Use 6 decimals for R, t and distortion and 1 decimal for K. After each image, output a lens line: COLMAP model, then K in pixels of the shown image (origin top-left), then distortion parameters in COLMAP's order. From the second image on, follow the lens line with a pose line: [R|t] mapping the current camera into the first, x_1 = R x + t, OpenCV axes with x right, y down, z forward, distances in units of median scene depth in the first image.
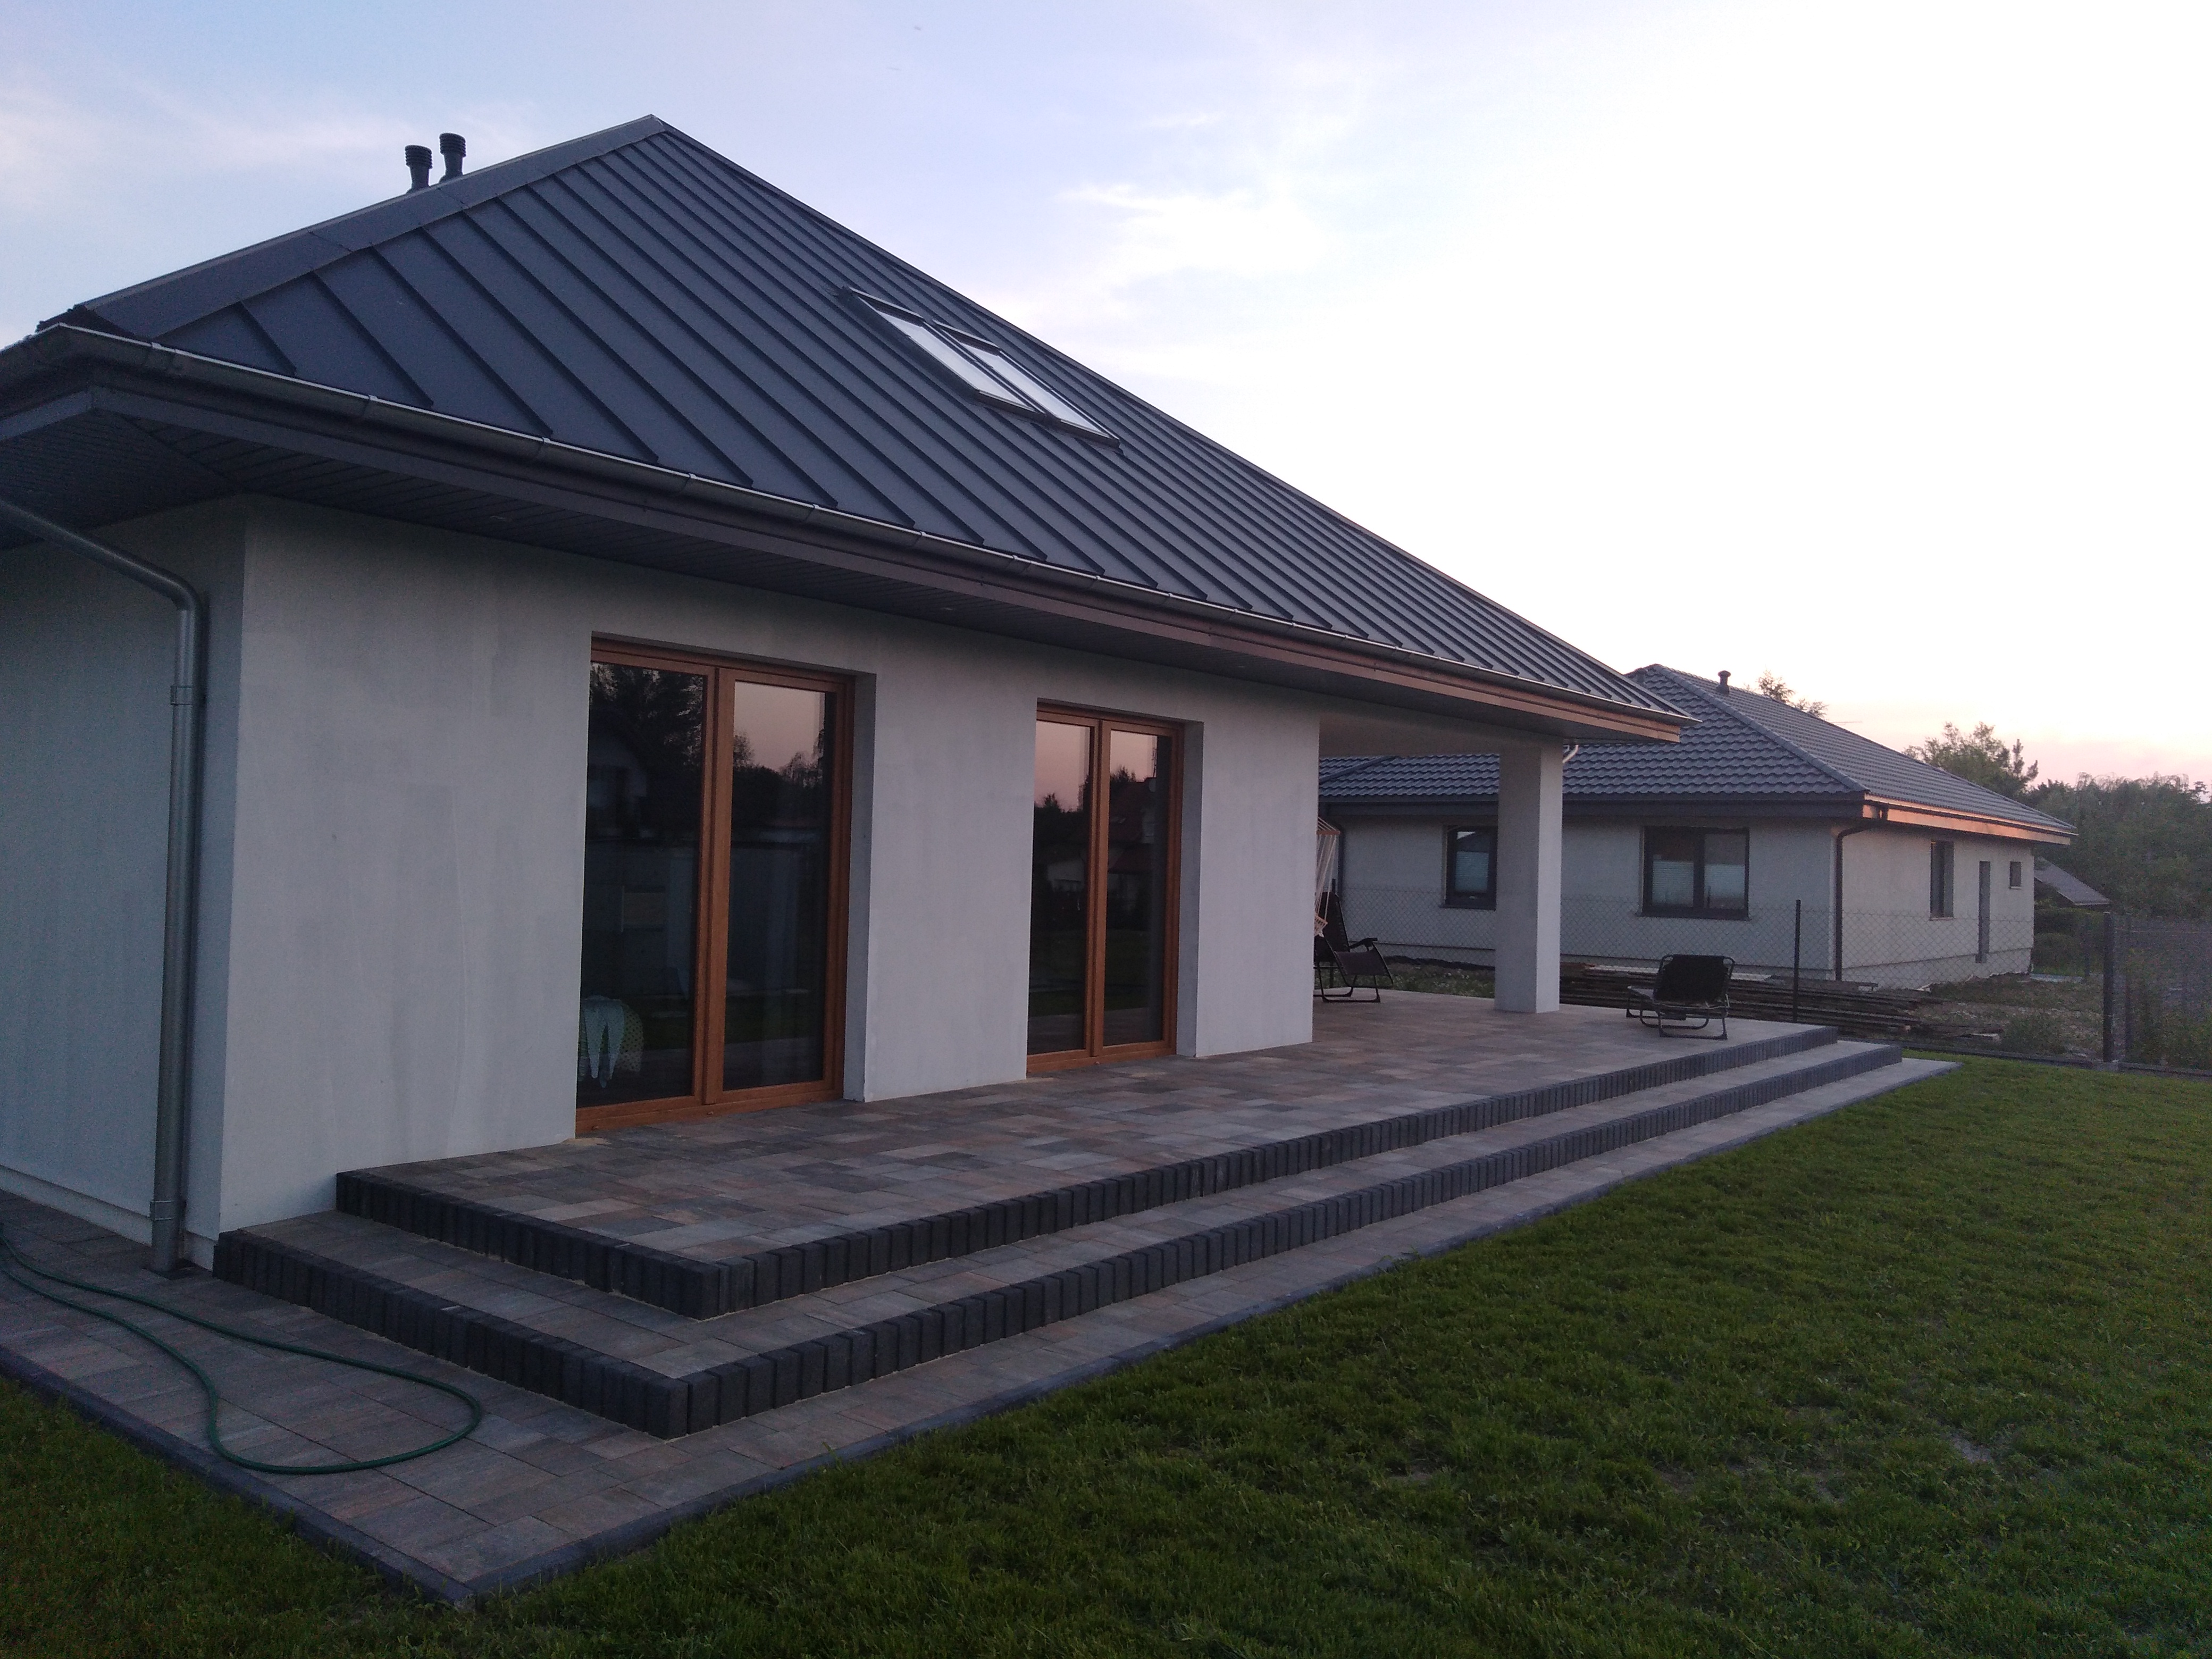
lens RADIAL K [[1670.7, 0, 1106.0], [0, 1670.7, 829.5], [0, 0, 1]] dist [0.011656, -0.006144]
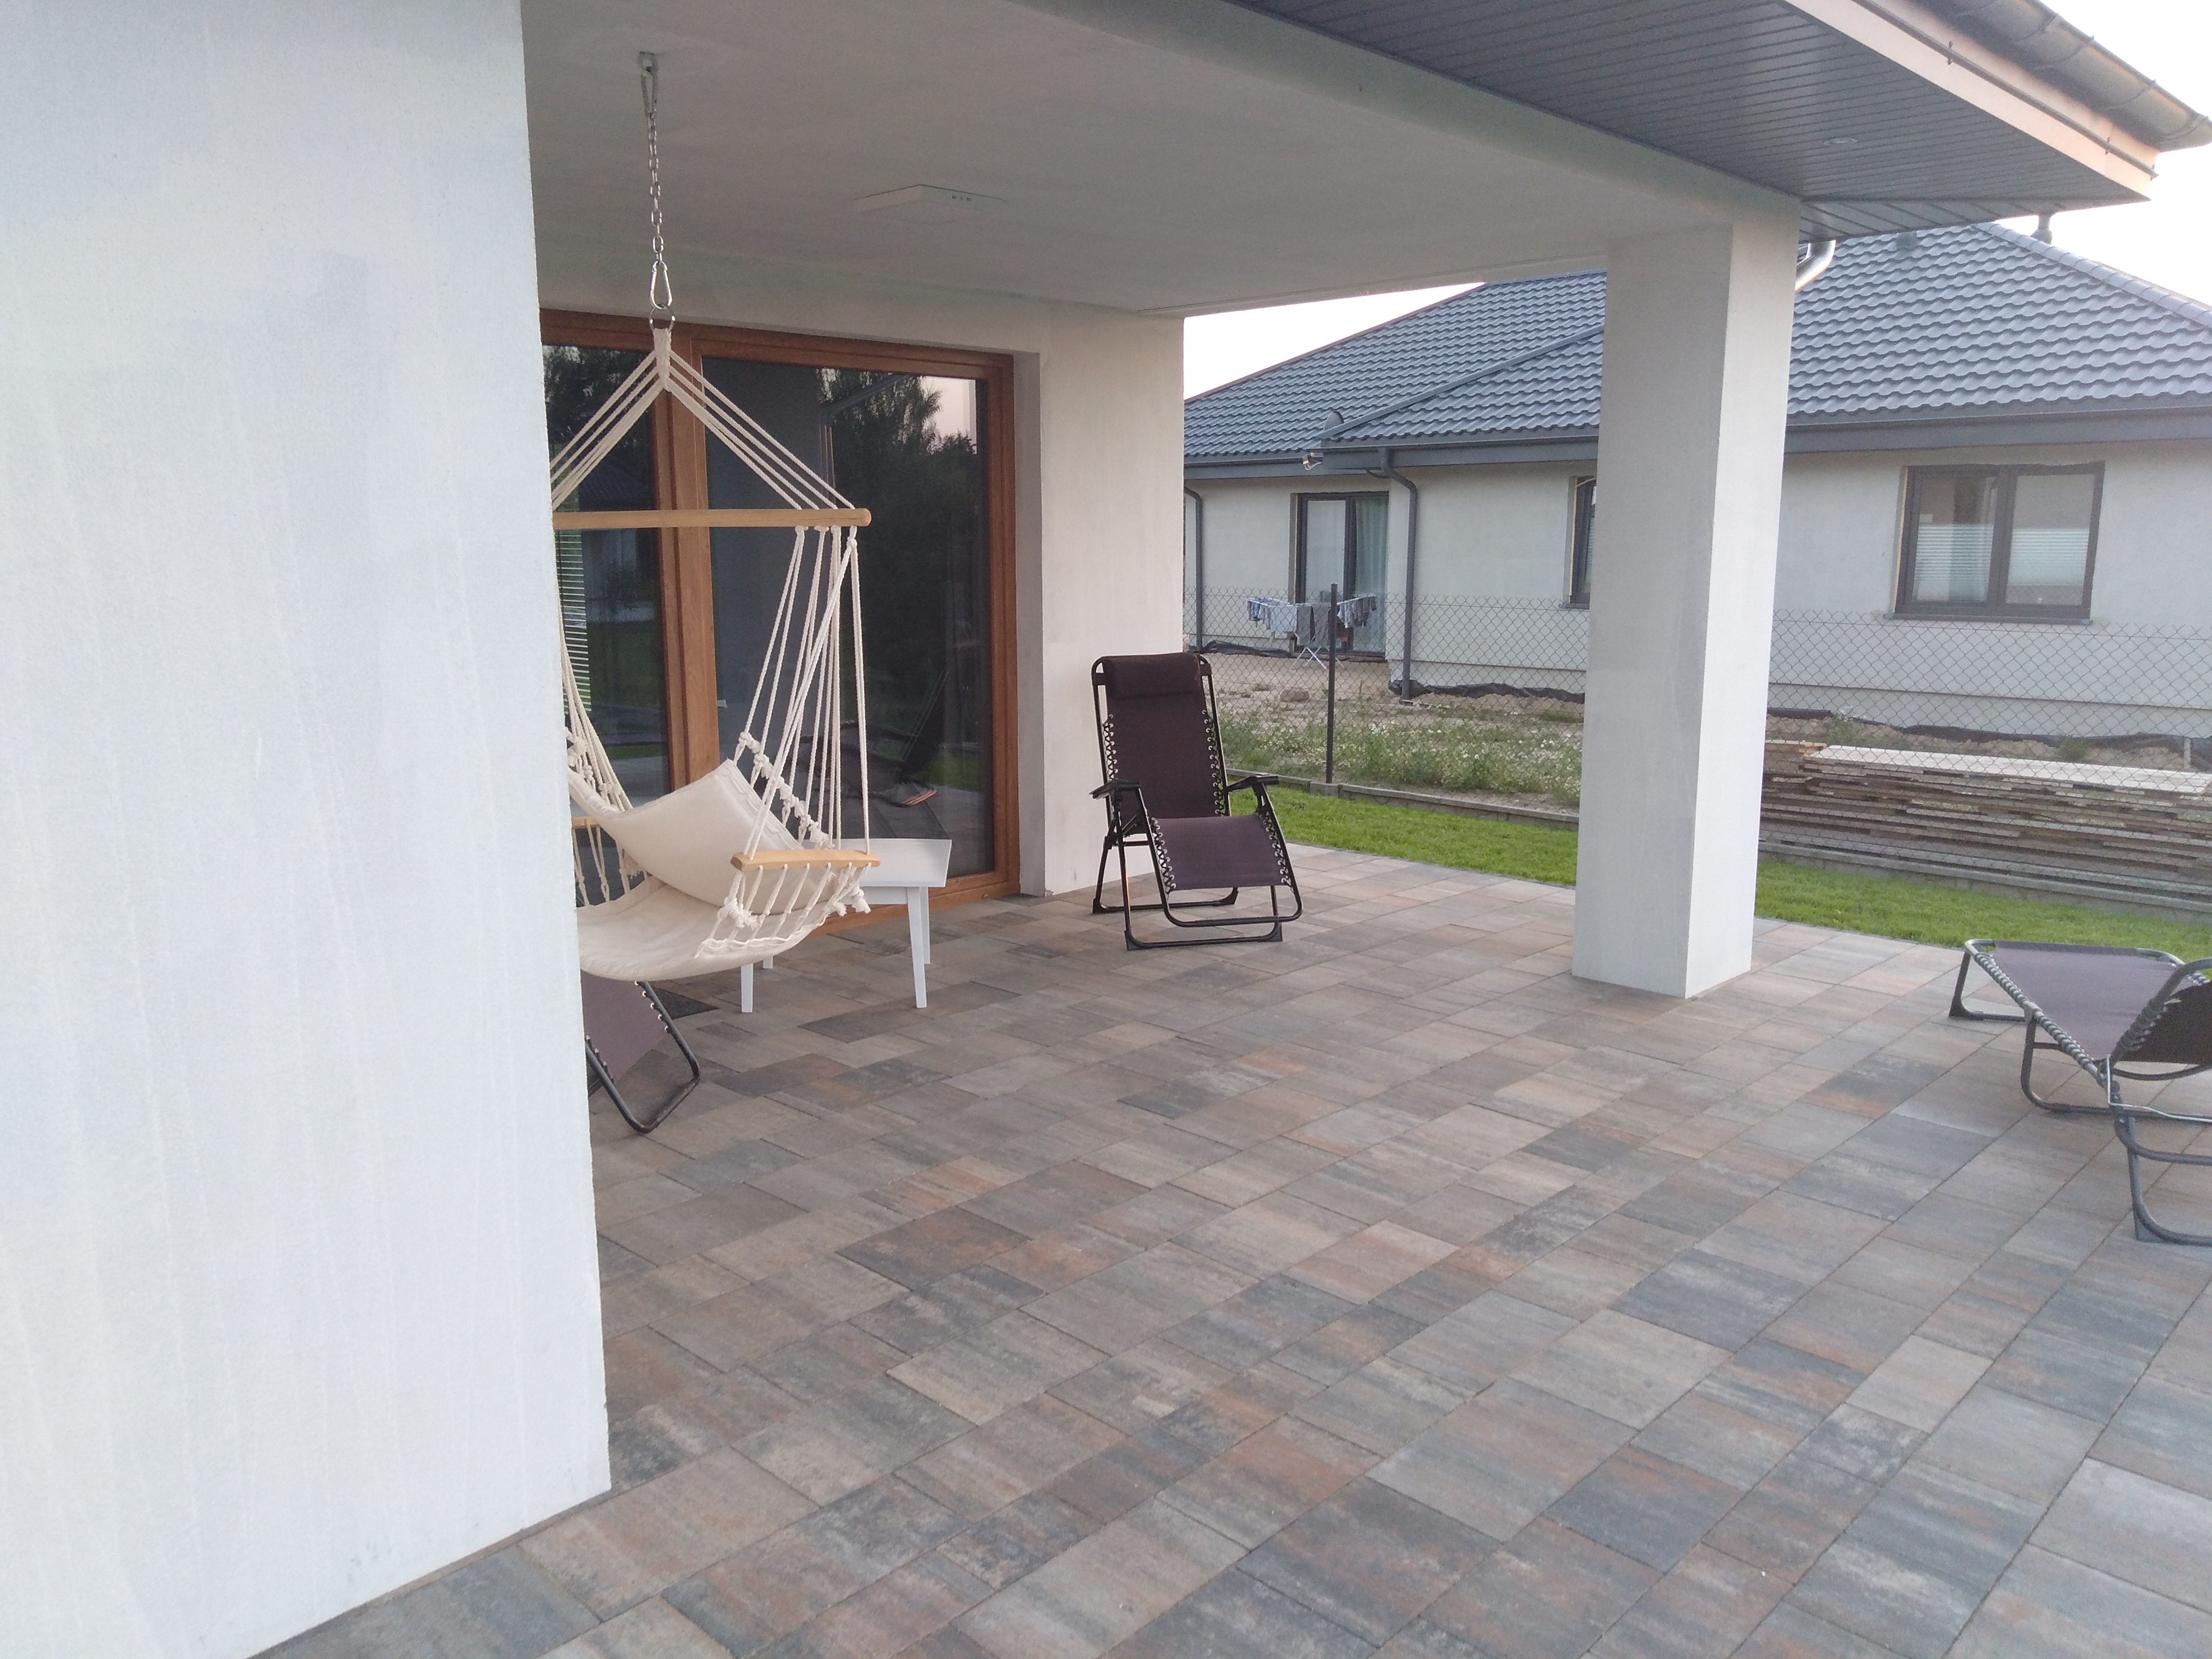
lens RADIAL K [[1637.3, 0, 1113.8], [0, 1637.3, 865.3], [0, 0, 1]] dist [0.032799, -0.001276]
pose [[0.995358, -0.010613, -0.095659, 0.176575], [0.031308, 0.975552, 0.217529, 0.000491], [0.091012, -0.219514, 0.971355, 0.671734]]
